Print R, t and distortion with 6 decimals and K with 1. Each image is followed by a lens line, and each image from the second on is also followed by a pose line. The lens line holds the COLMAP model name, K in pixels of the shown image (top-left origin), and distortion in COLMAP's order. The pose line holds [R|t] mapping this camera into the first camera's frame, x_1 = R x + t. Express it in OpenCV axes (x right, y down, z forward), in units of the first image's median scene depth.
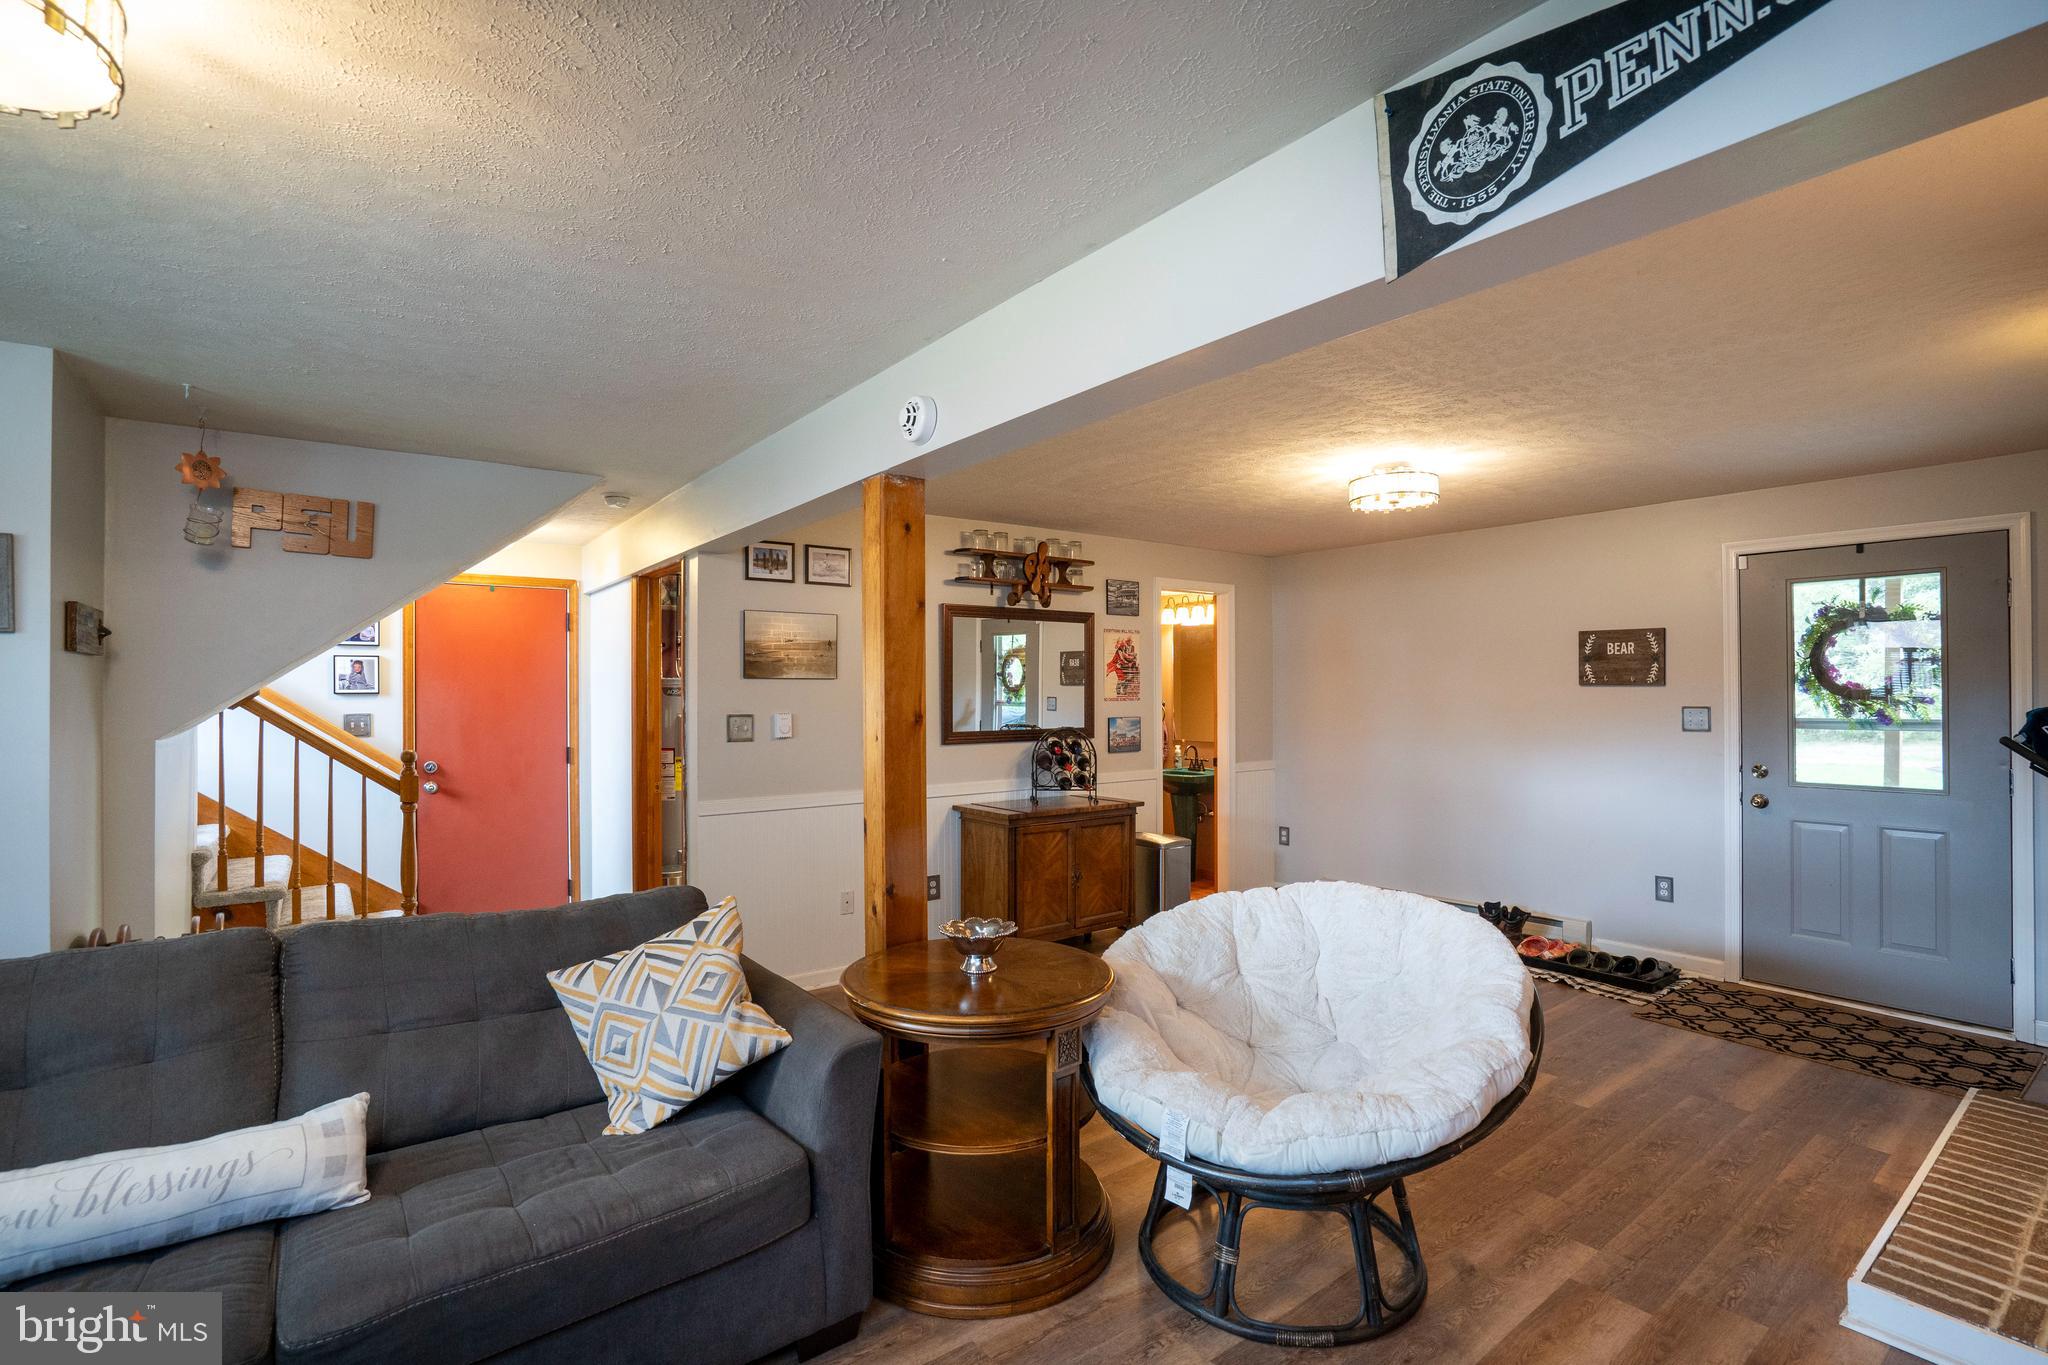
lens RADIAL K [[949.7, 0, 1029.4], [0, 949.7, 690.1], [0, 0, 1]] dist [-0.059126, 0.022667]
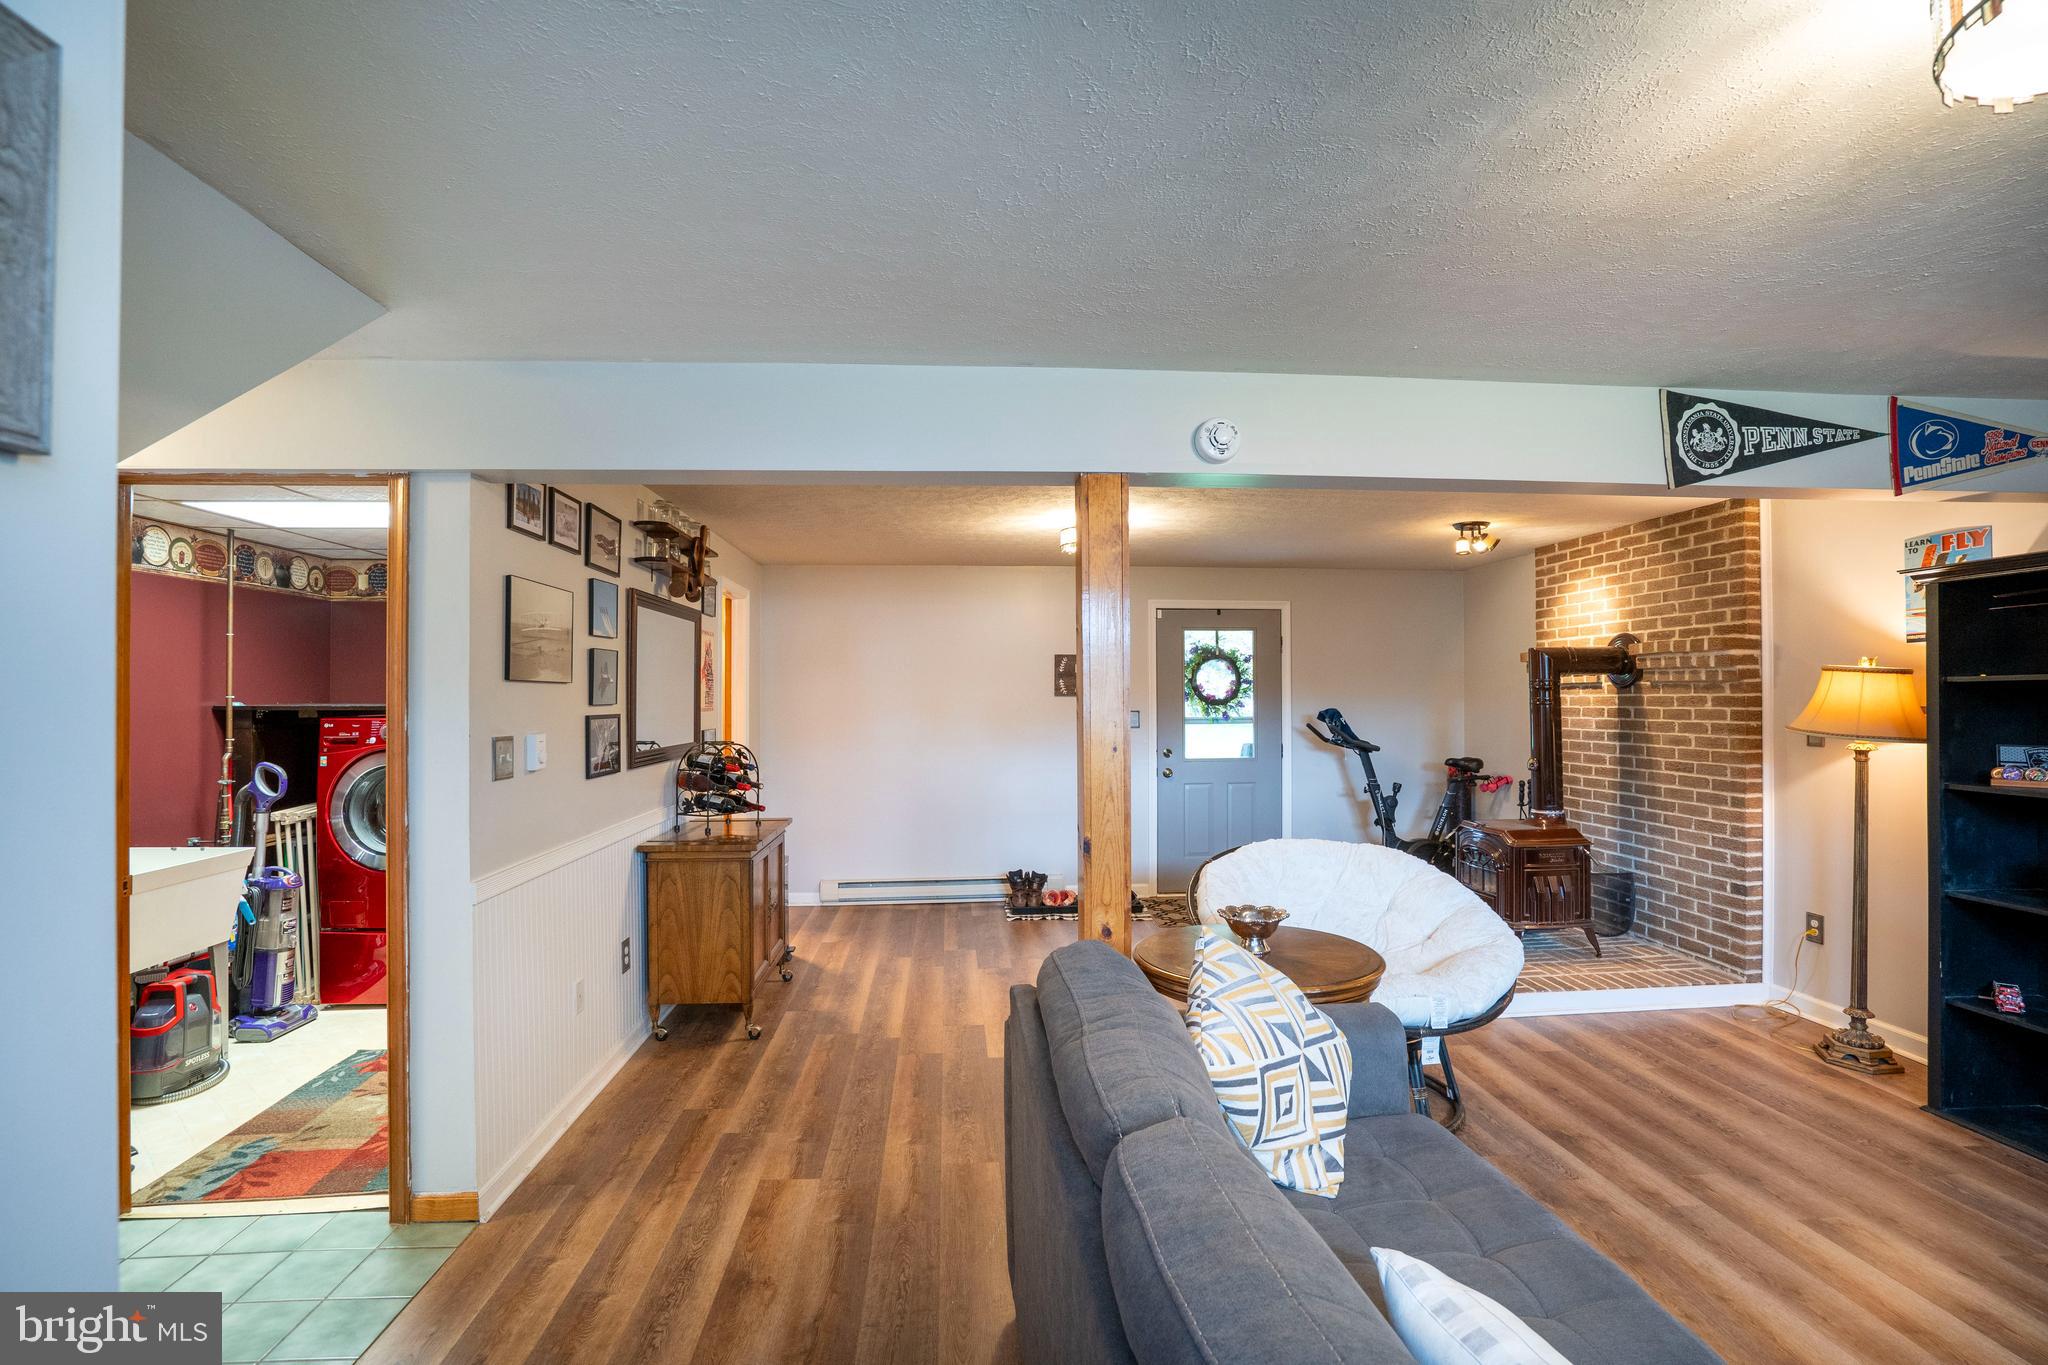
lens RADIAL K [[949.7, 0, 1027.4], [0, 949.7, 690.5], [0, 0, 1]] dist [-0.059126, 0.022667]
pose [[0.540689, 0.007817, 0.841186, -0.717268], [0.000362, 0.999955, -0.009525, 0.000261], [-0.841222, 0.005455, 0.540662, 0.397233]]
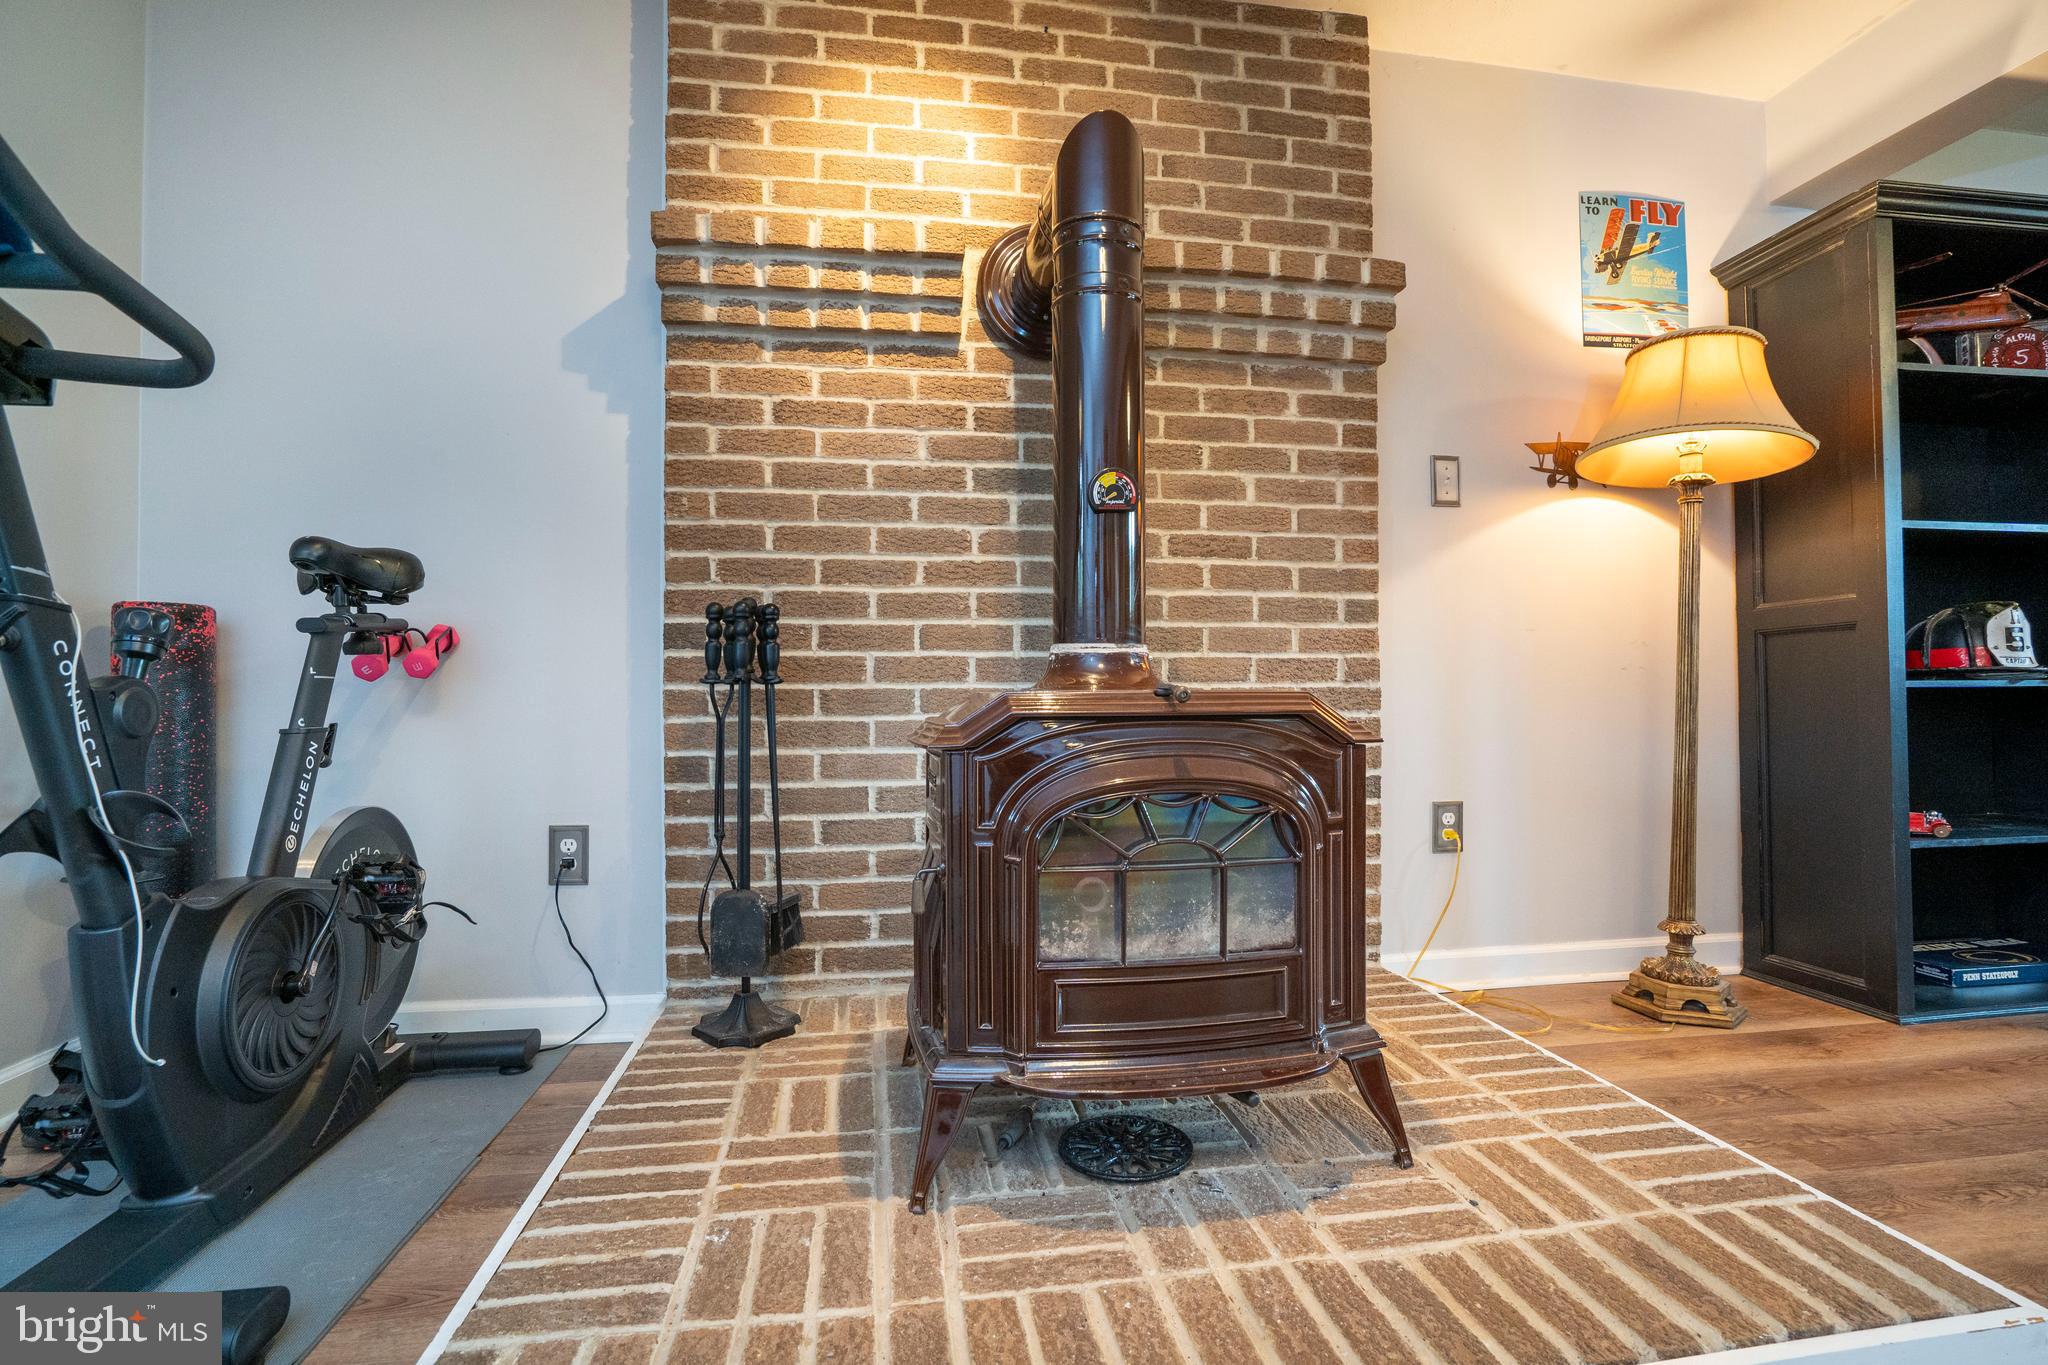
lens RADIAL K [[949.7, 0, 1039.1], [0, 949.7, 684.1], [0, 0, 1]] dist [-0.059126, 0.022667]
pose [[-0.881267, 0.013554, 0.472424, 0.593675], [0.007845, 0.999870, -0.014052, 0.175502], [-0.472553, -0.008677, -0.881260, 0.866689]]
